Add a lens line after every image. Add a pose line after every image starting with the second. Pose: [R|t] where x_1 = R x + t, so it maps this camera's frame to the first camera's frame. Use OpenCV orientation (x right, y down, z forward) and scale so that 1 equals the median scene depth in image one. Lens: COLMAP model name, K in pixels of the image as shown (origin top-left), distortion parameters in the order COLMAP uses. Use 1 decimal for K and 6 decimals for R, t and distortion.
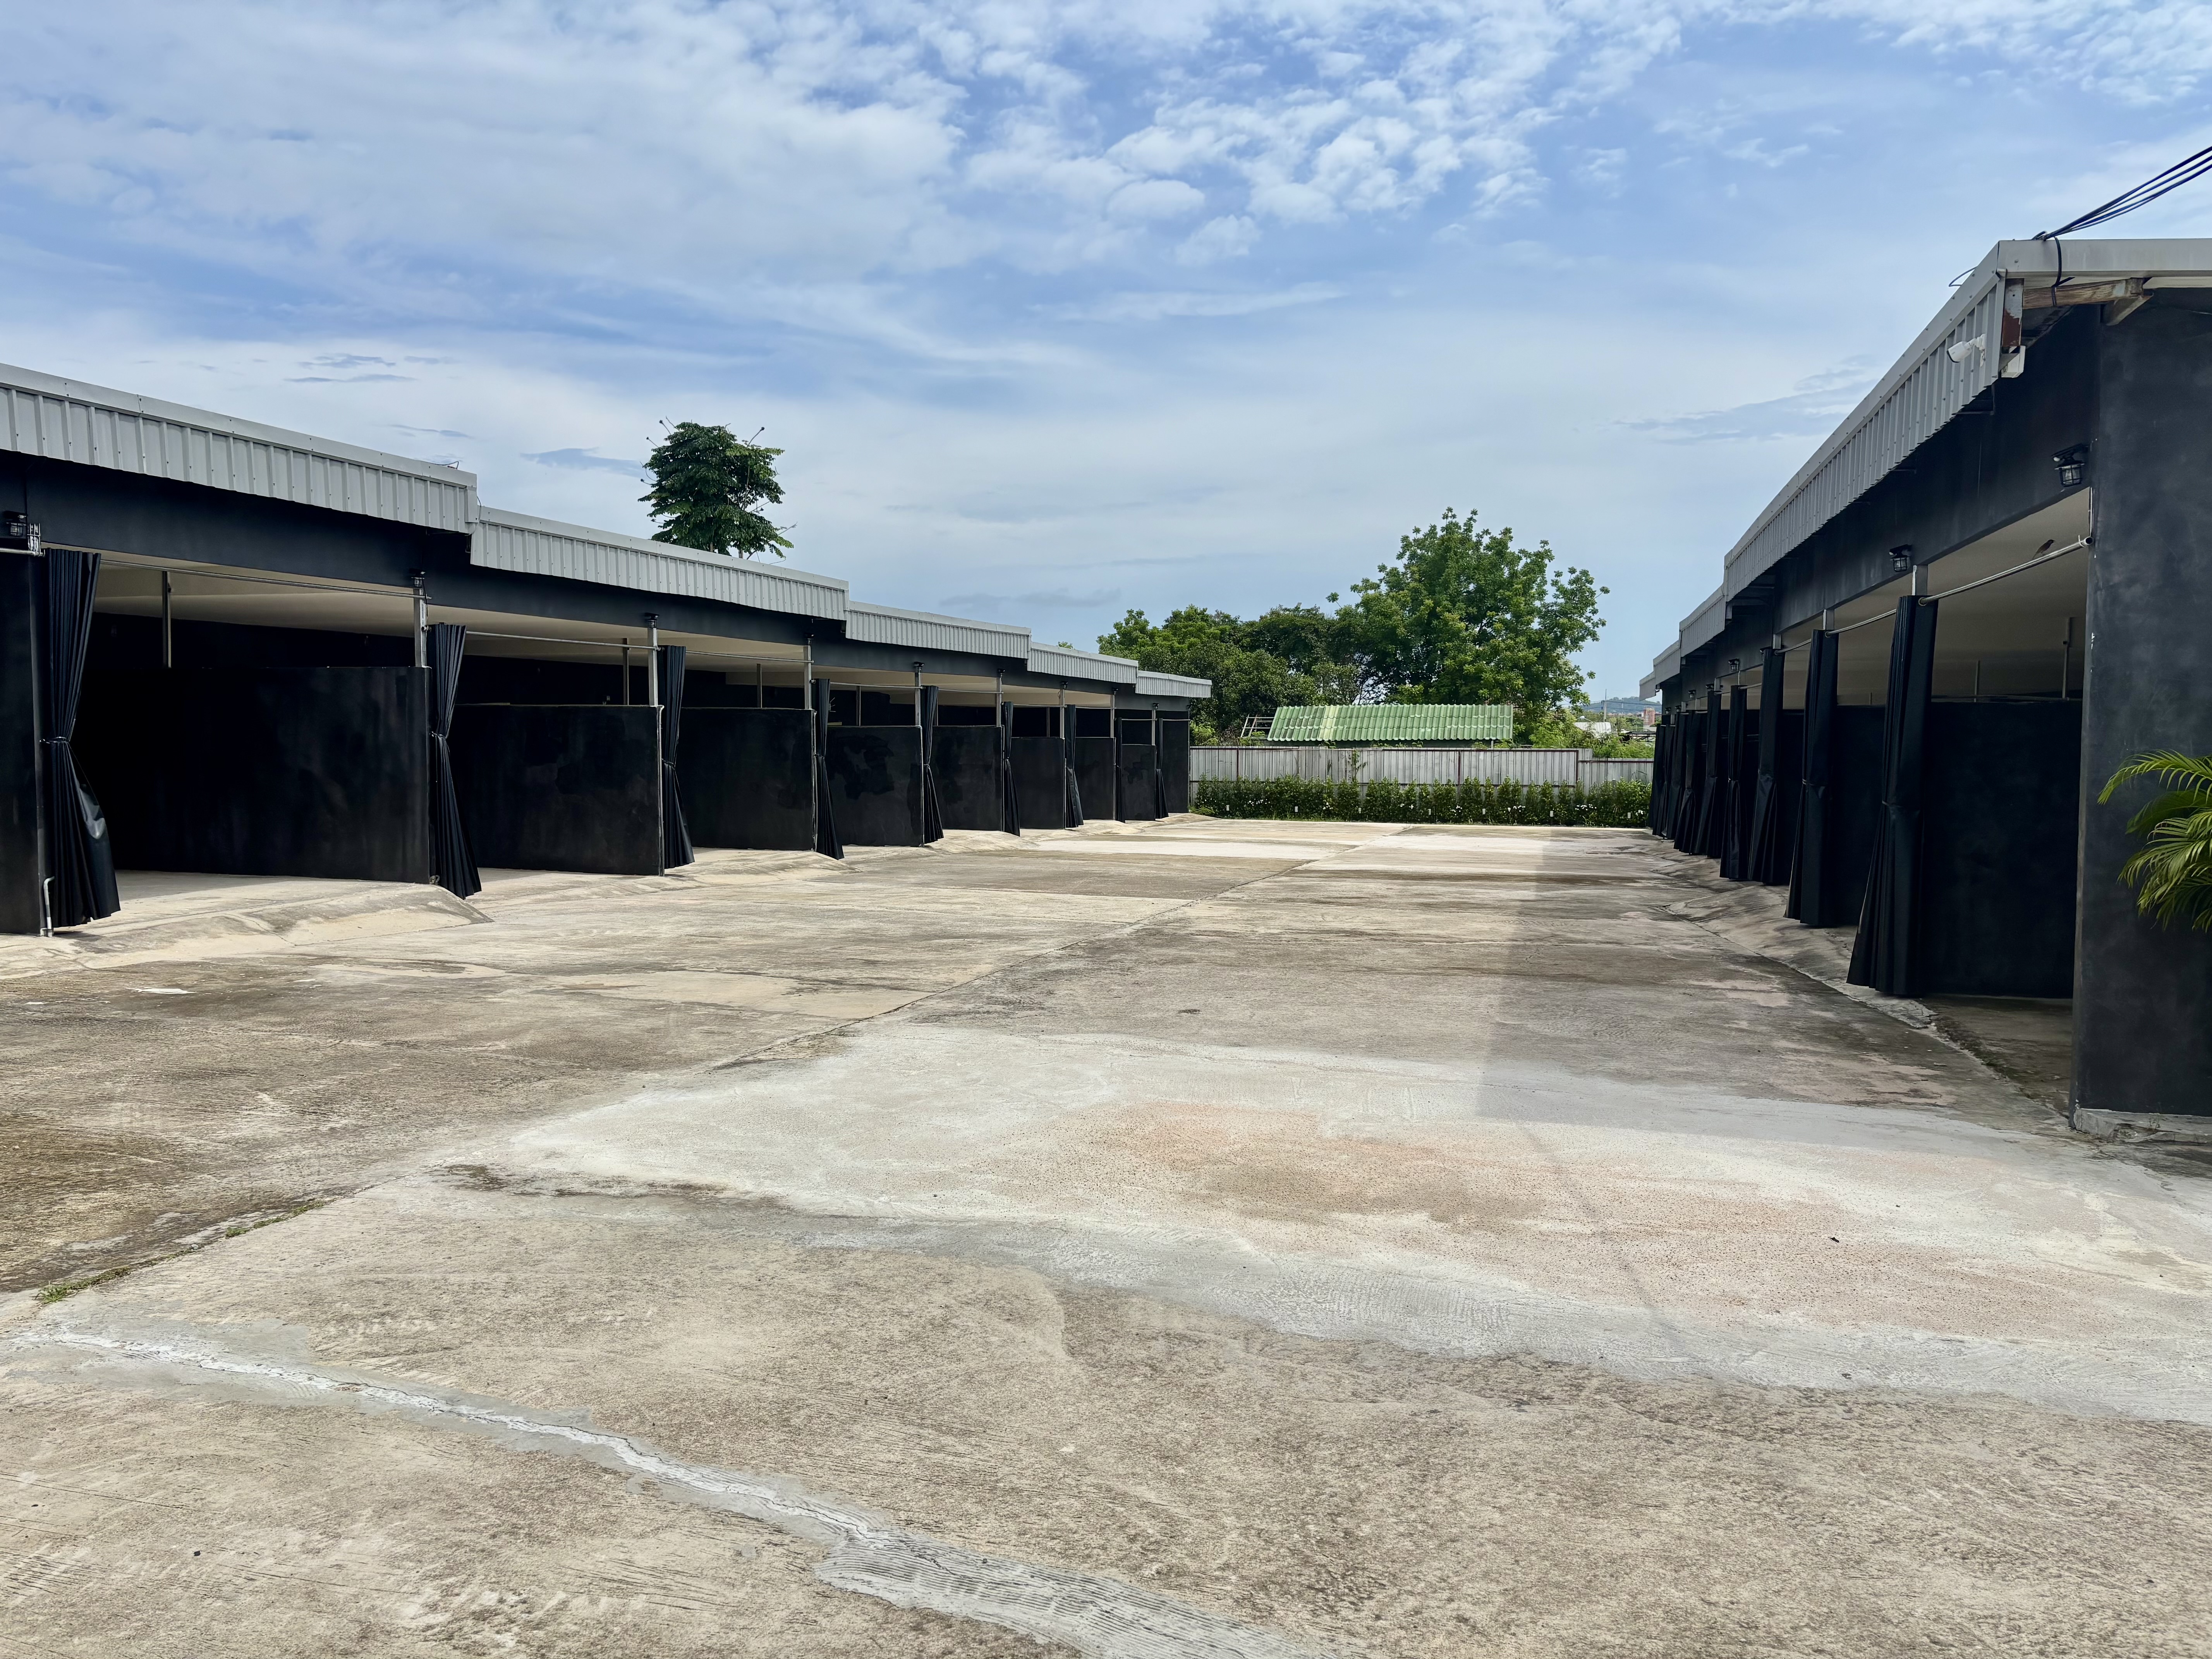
lens RADIAL K [[1669.2, 0, 1108.6], [0, 1669.2, 822.0], [0, 0, 1]] dist [0.025611, -0.020913]
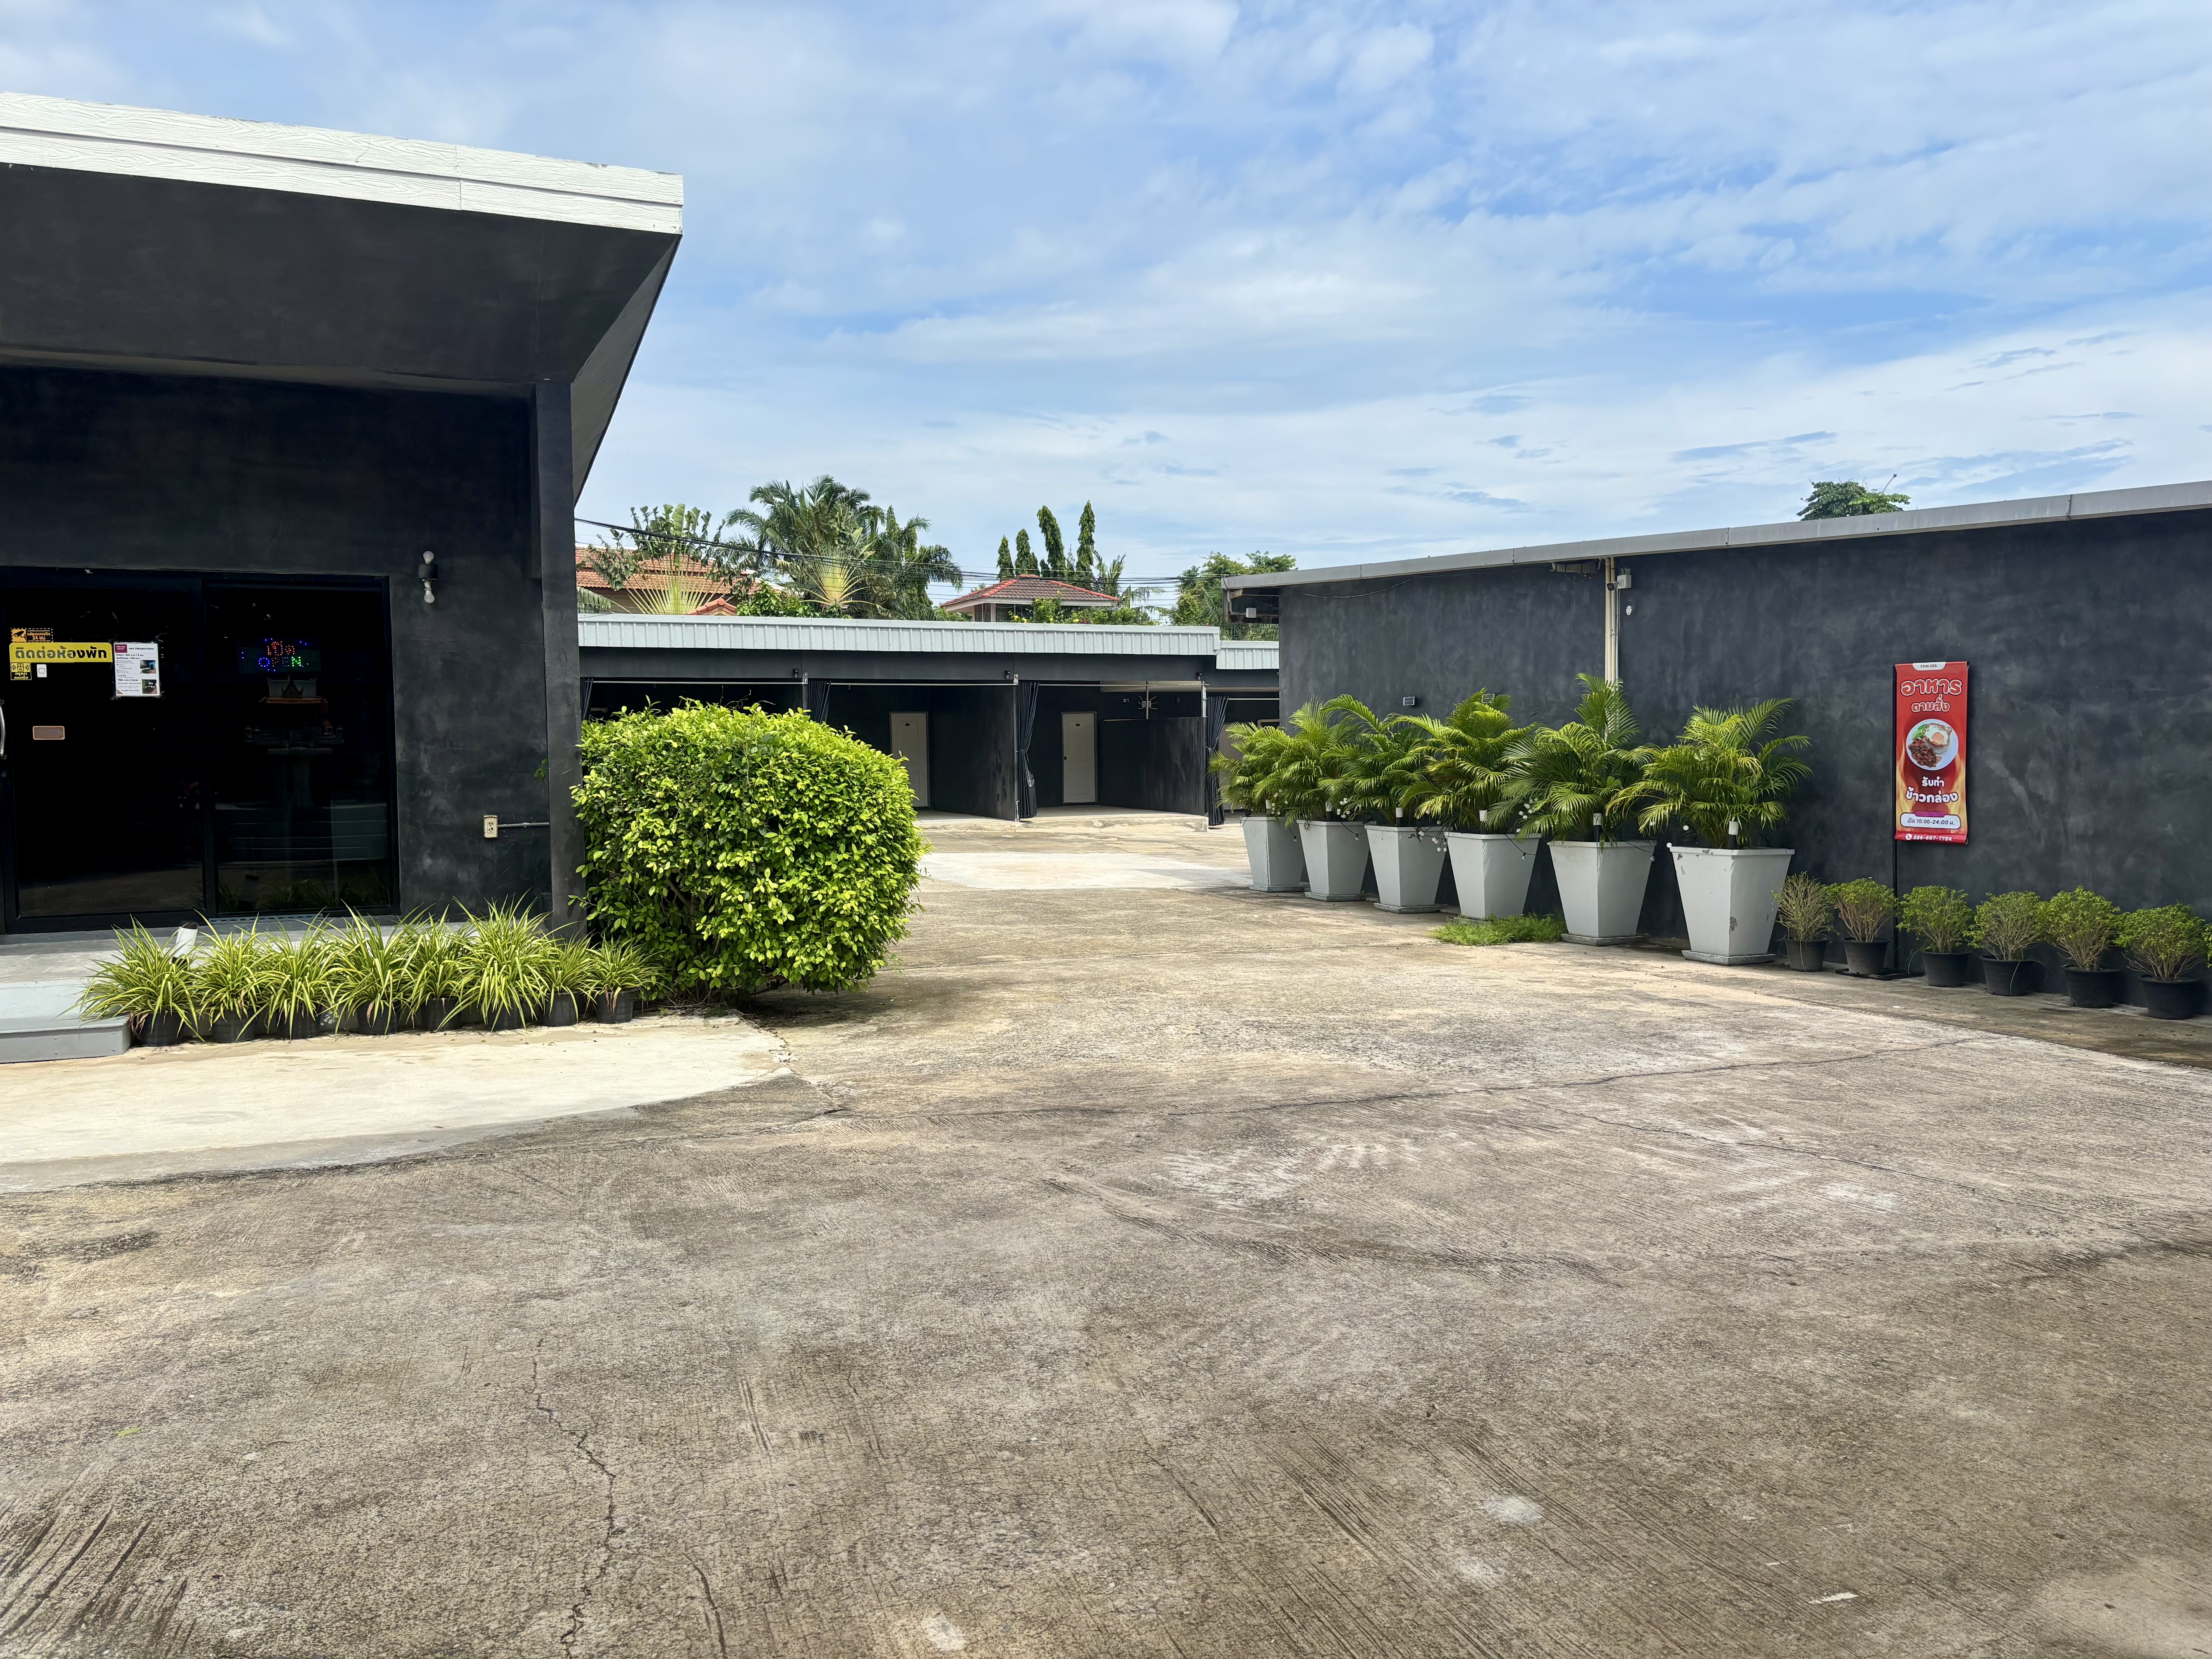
lens RADIAL K [[1669.2, 0, 1108.5], [0, 1669.2, 830.3], [0, 0, 1]] dist [0.025611, -0.020913]
pose [[0.617847, 0.029158, -0.785757, 4.142743], [-0.029592, 0.999467, 0.013820, 0.100698], [0.785741, 0.014714, 0.618381, -1.494661]]
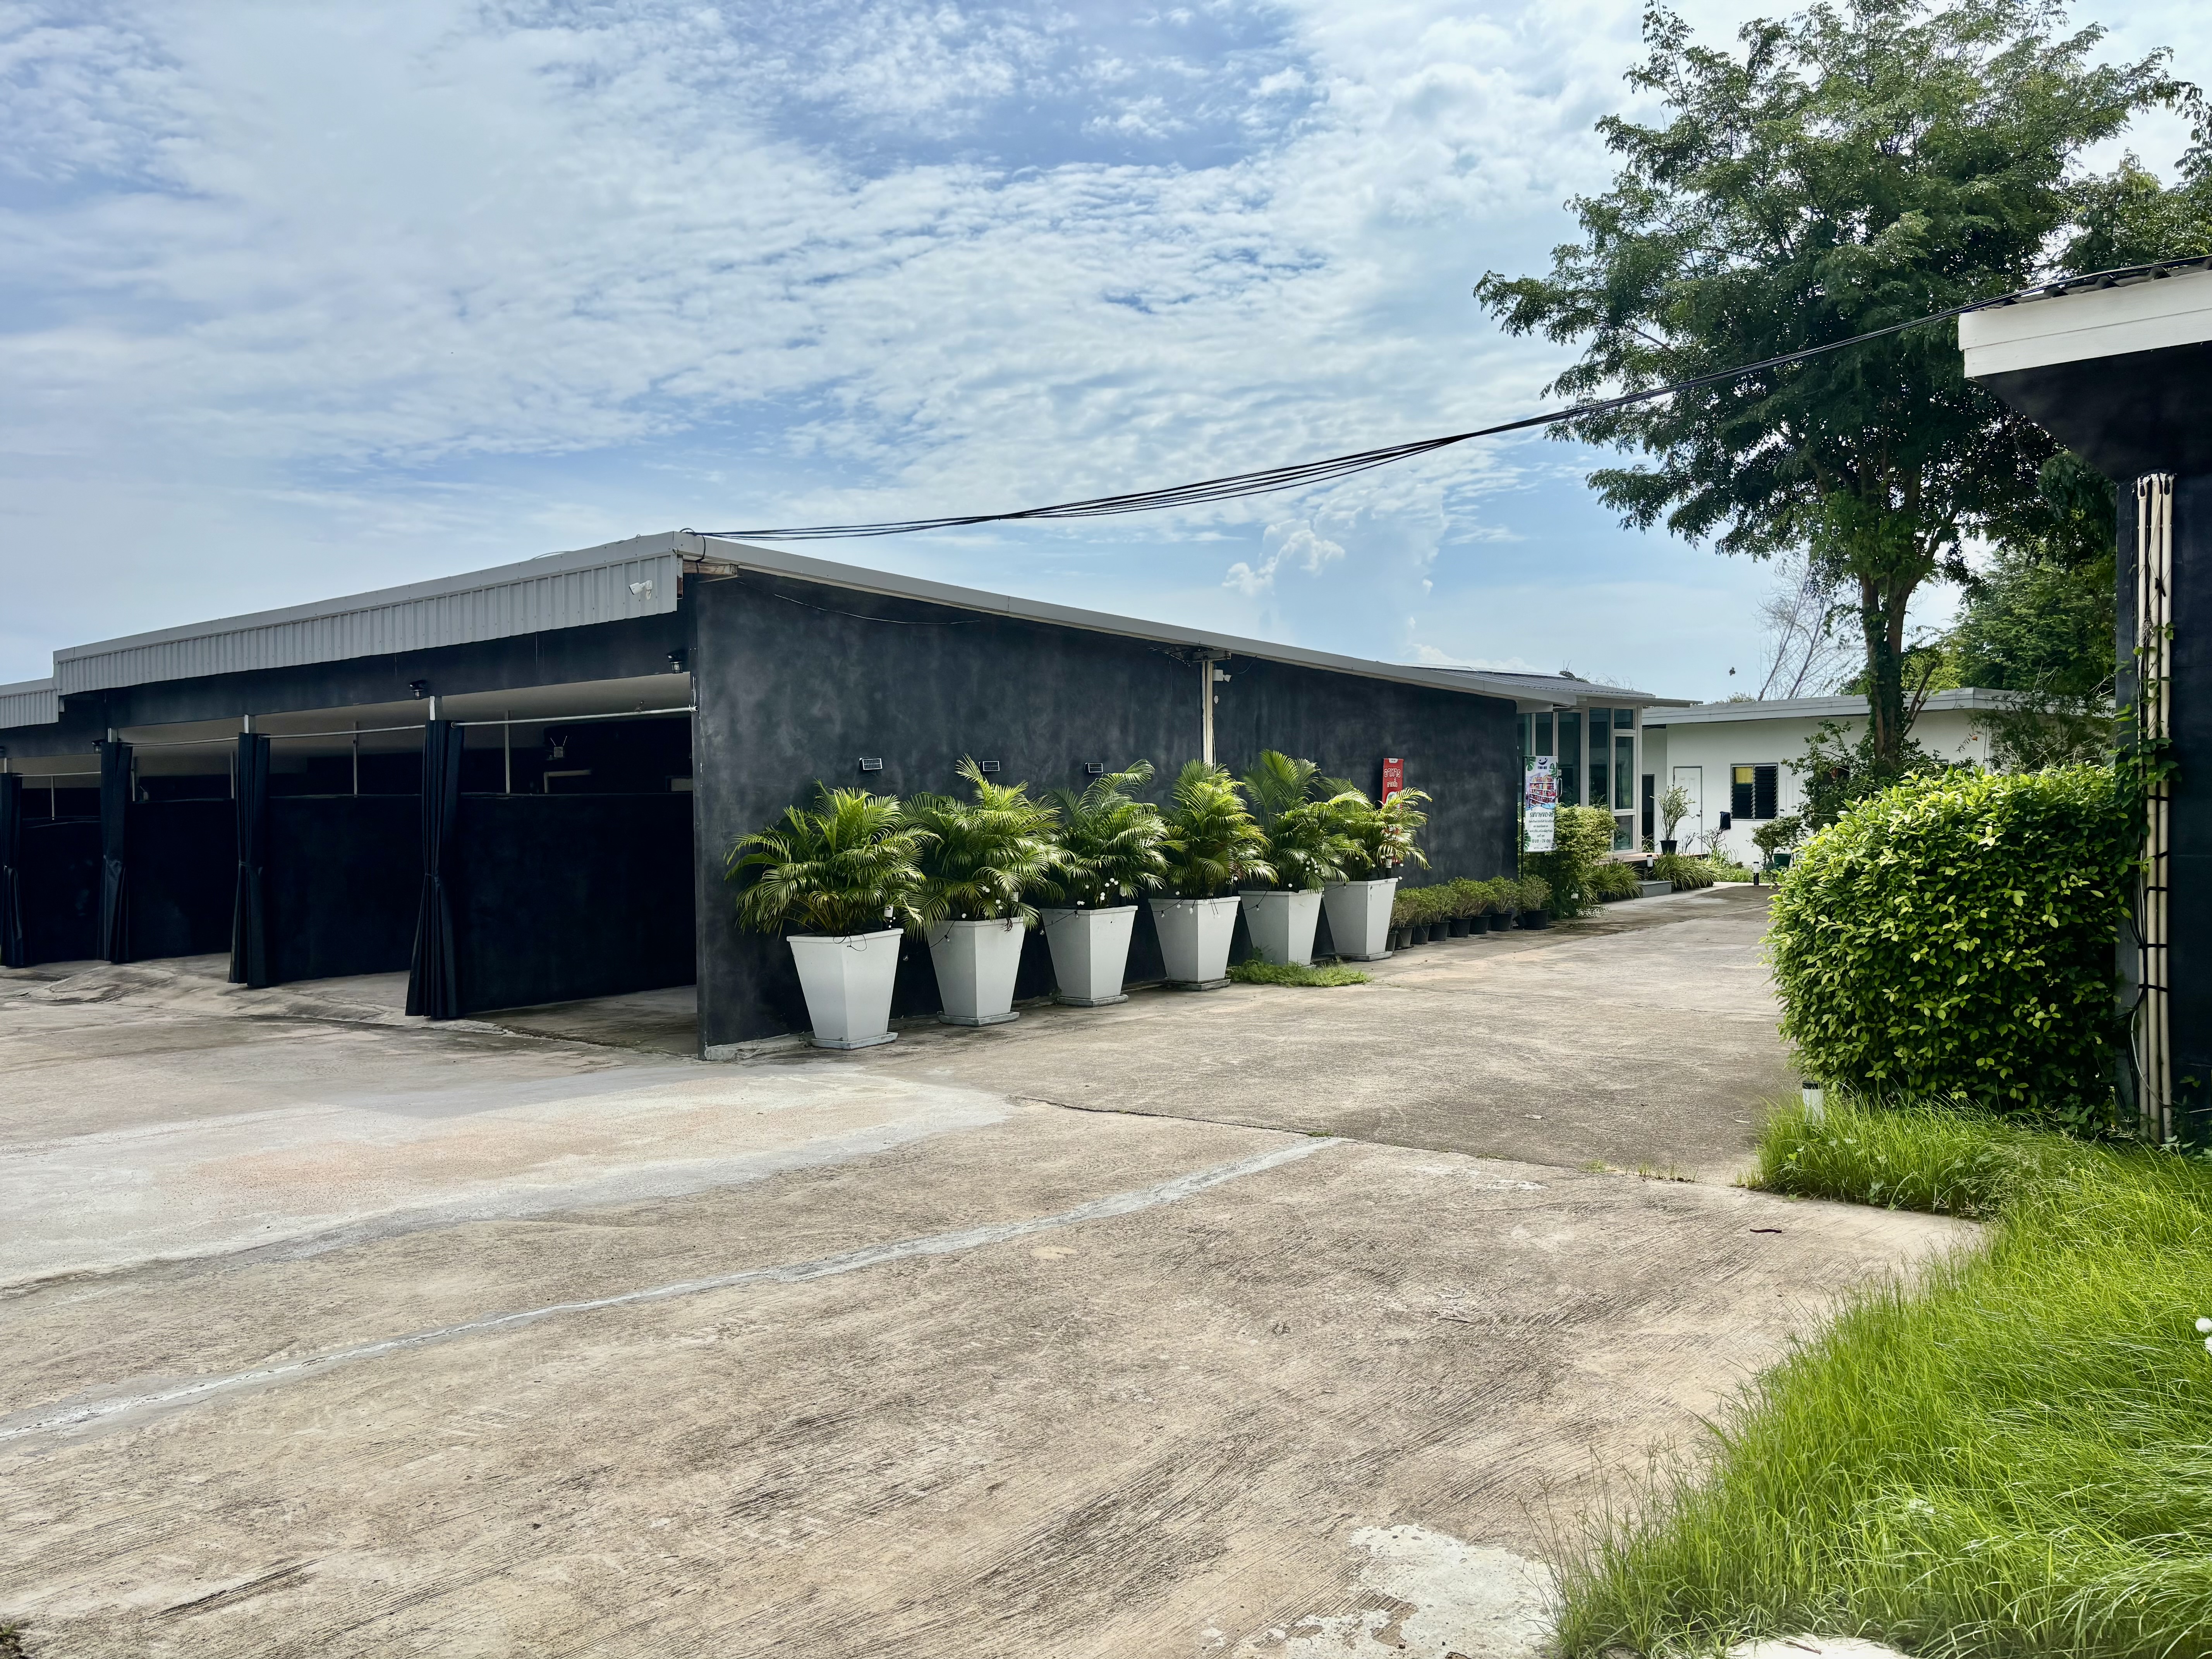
lens RADIAL K [[1669.2, 0, 1111.5], [0, 1669.2, 823.5], [0, 0, 1]] dist [0.025611, -0.020913]
pose [[0.437423, -0.031398, 0.898708, -1.252871], [0.067046, 0.997747, 0.002225, -0.047665], [-0.896753, 0.059281, 0.438543, -0.166904]]
